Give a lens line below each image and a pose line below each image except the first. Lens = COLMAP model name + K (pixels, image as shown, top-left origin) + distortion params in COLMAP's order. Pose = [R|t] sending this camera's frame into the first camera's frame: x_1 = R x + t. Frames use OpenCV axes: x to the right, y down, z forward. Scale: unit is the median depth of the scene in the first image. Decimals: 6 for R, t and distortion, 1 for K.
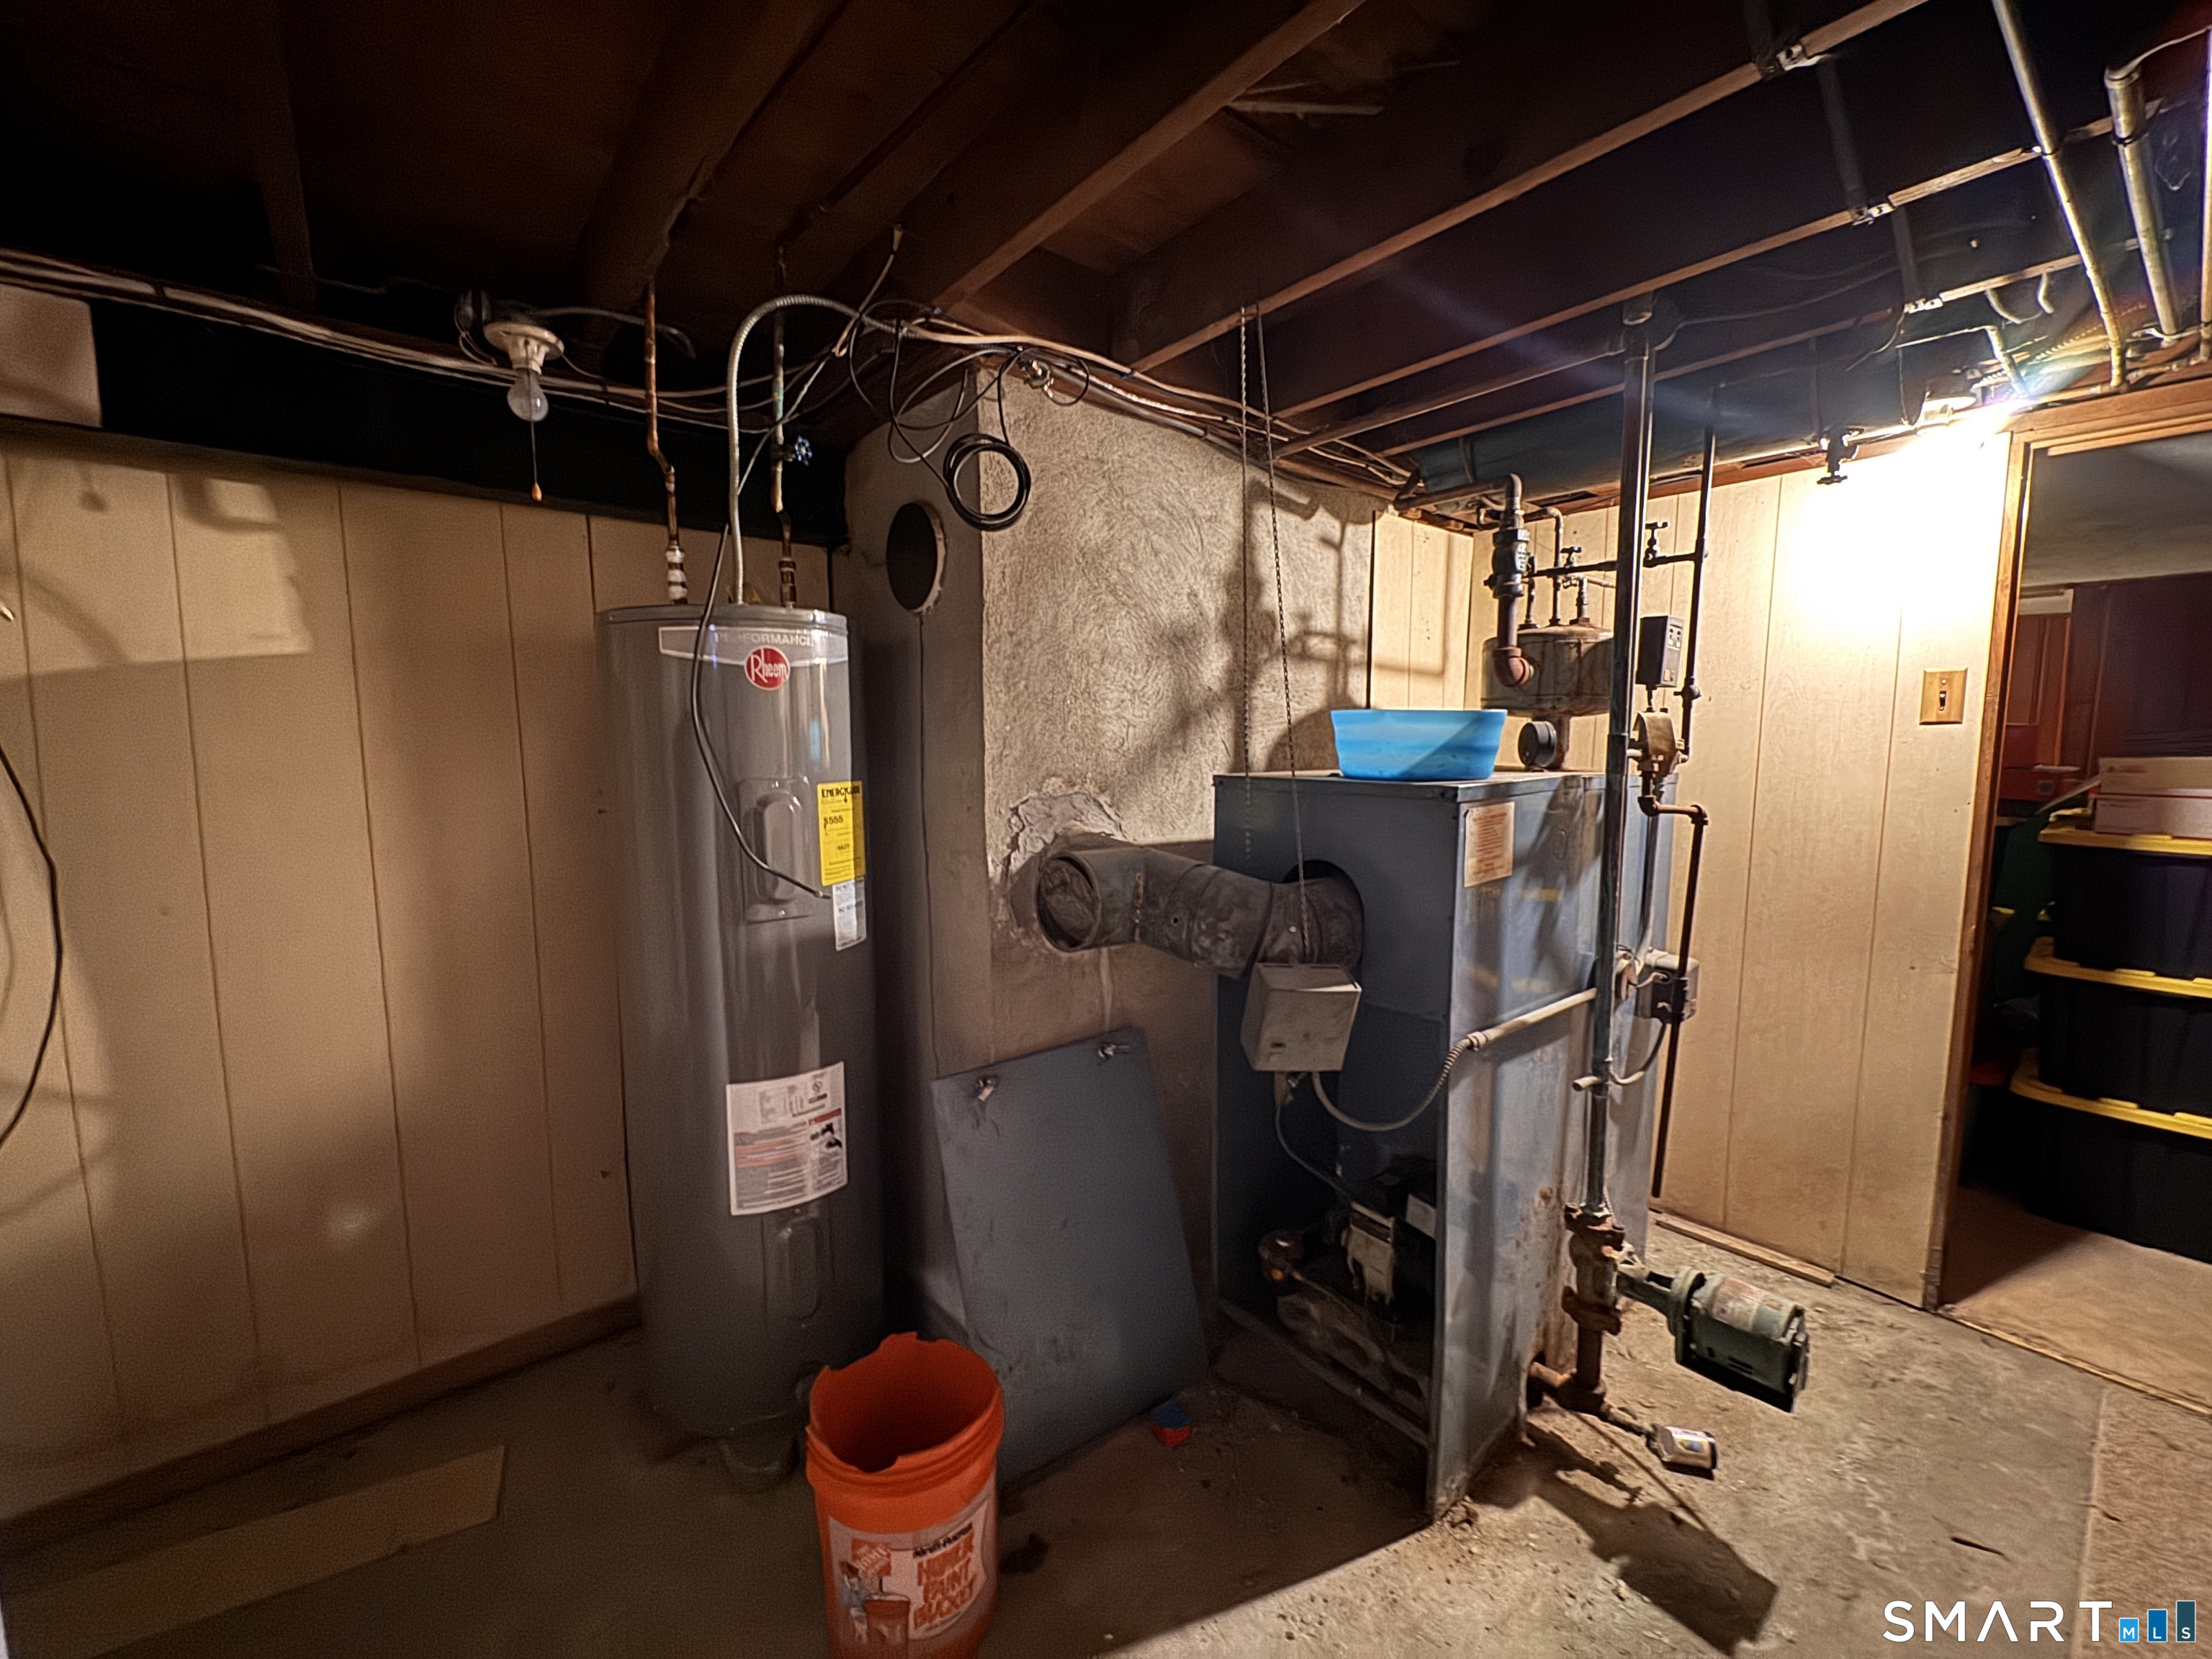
lens RADIAL K [[881.5, 0, 1100.7], [0, 881.5, 830.2], [0, 0, 1]] dist [-0.004136, 0.001005]
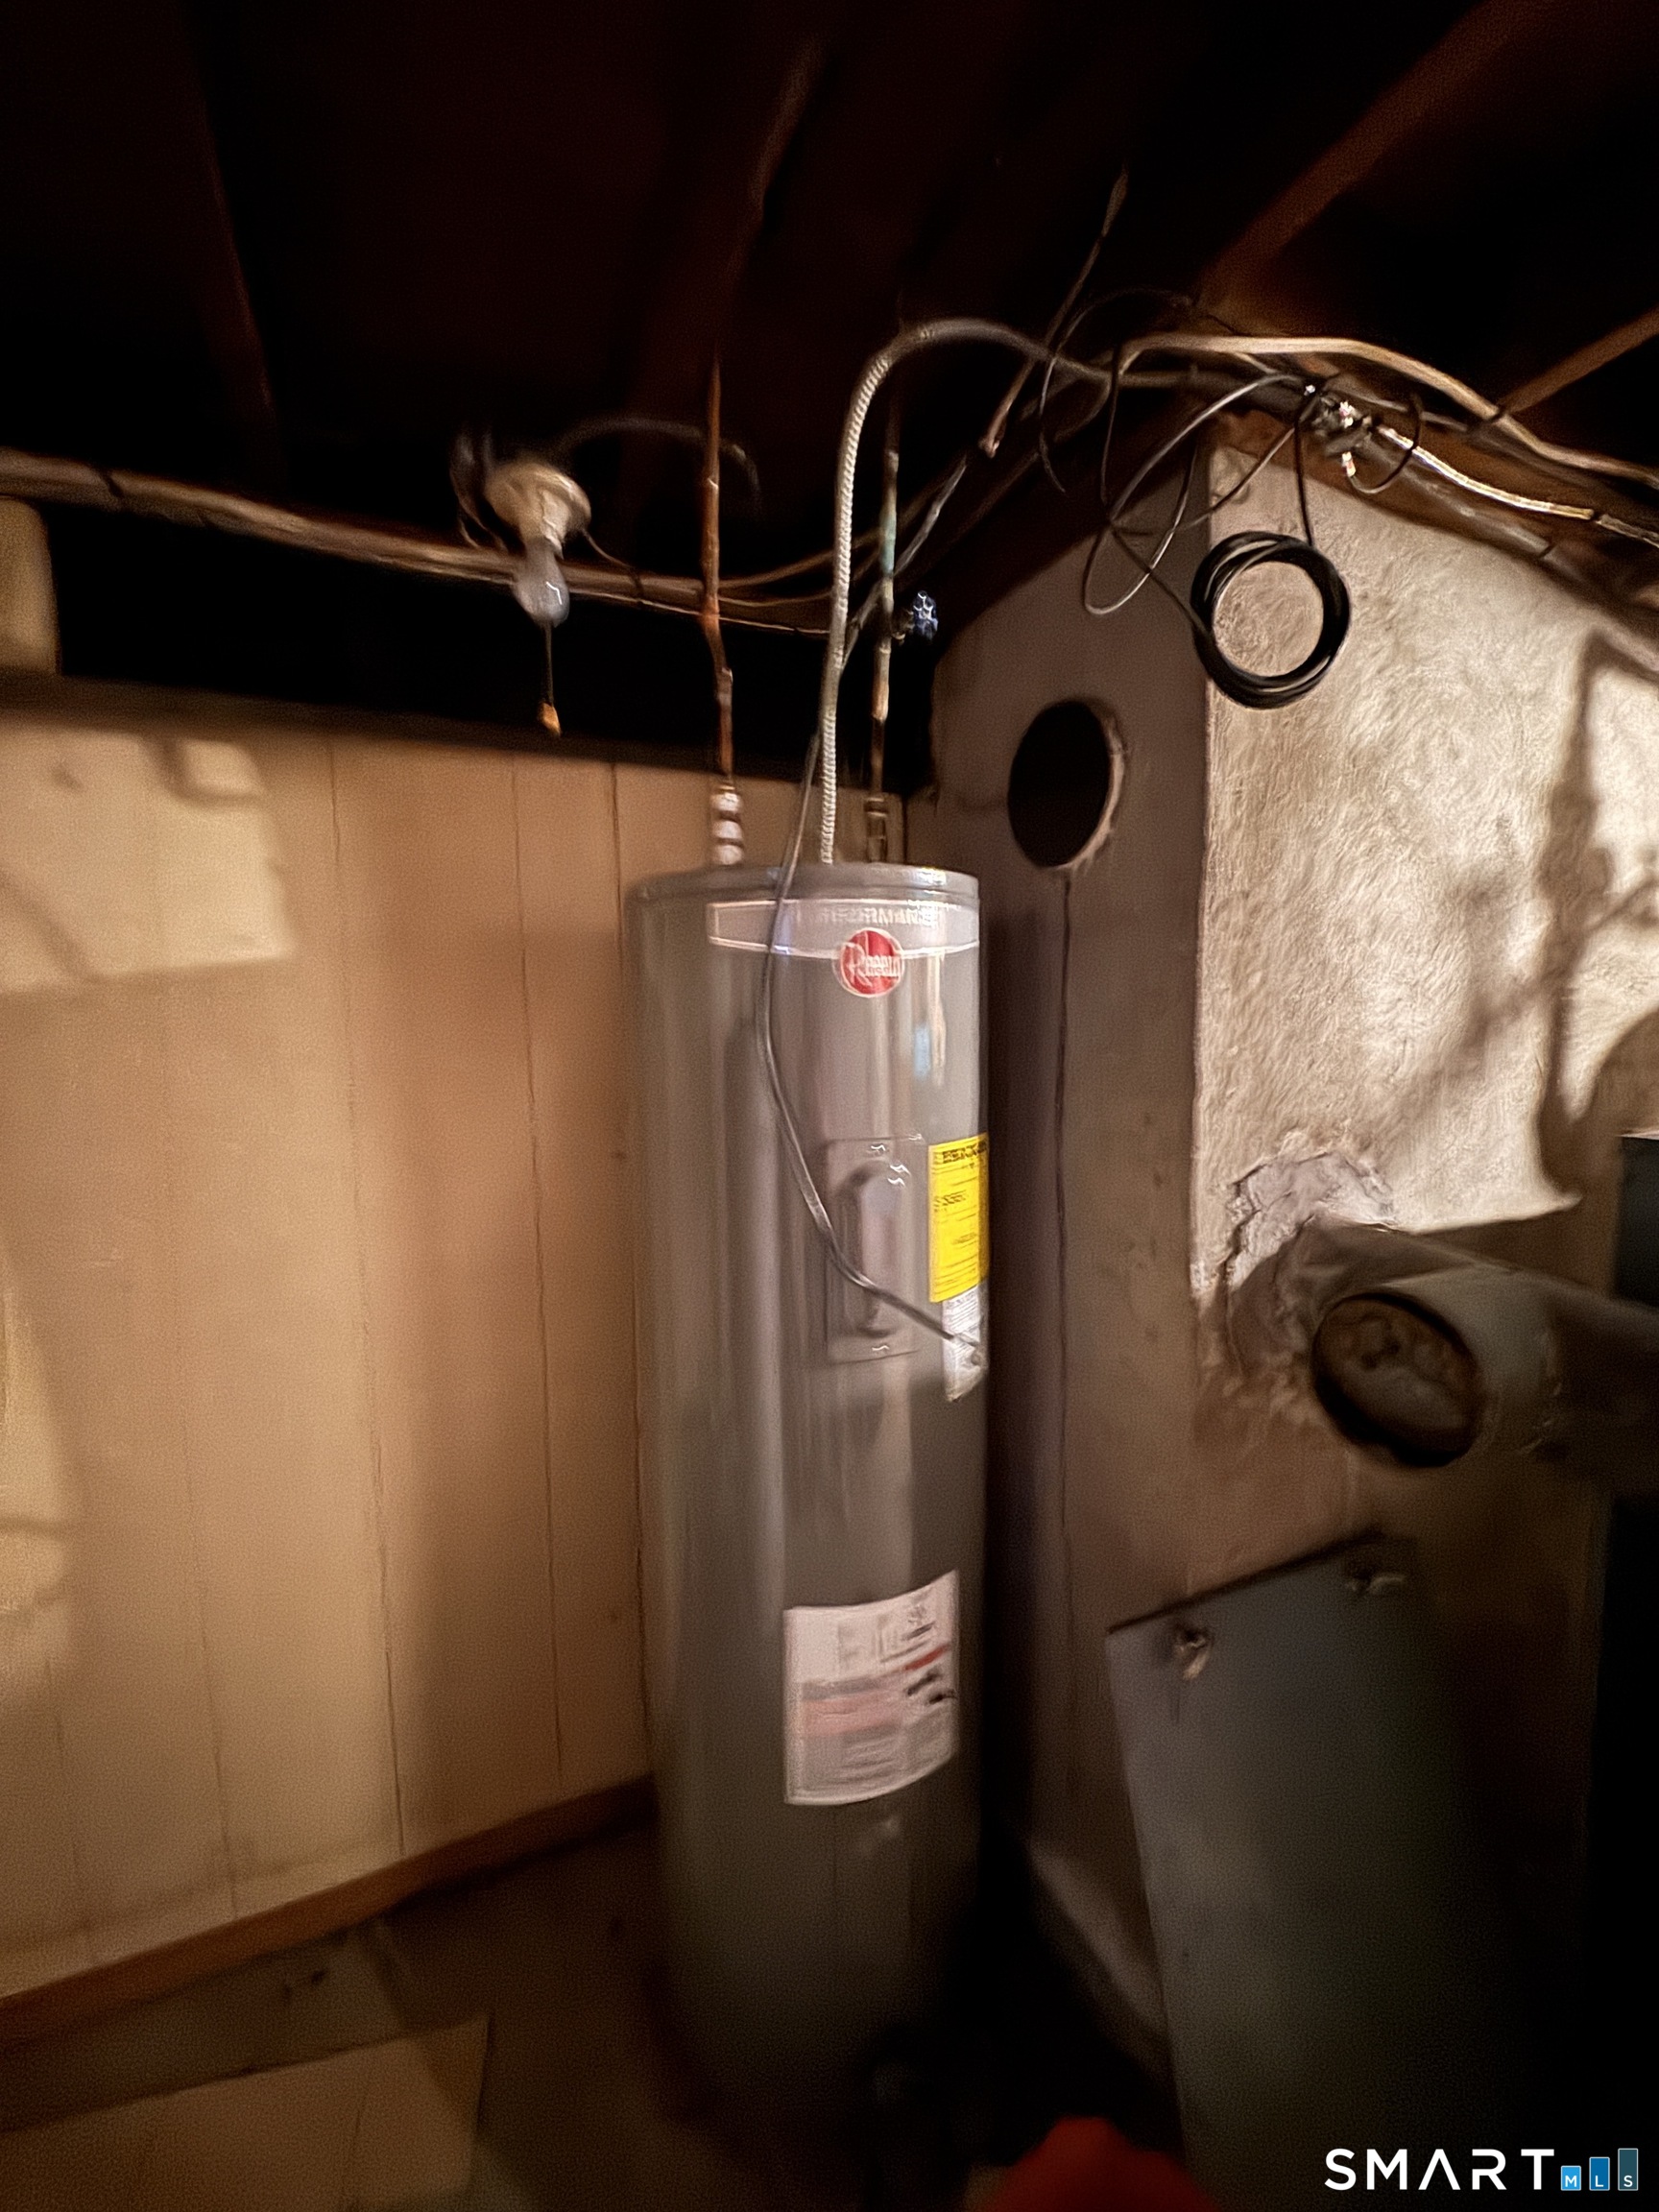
lens RADIAL K [[881.5, 0, 831.8], [0, 881.5, 1107.6], [0, 0, 1]] dist [-0.004136, 0.001005]
pose [[0.963993, 0.017498, -0.265351, -0.213987], [-0.019745, 0.999788, -0.005803, -0.069965], [0.265193, 0.010834, 0.964134, 0.354251]]
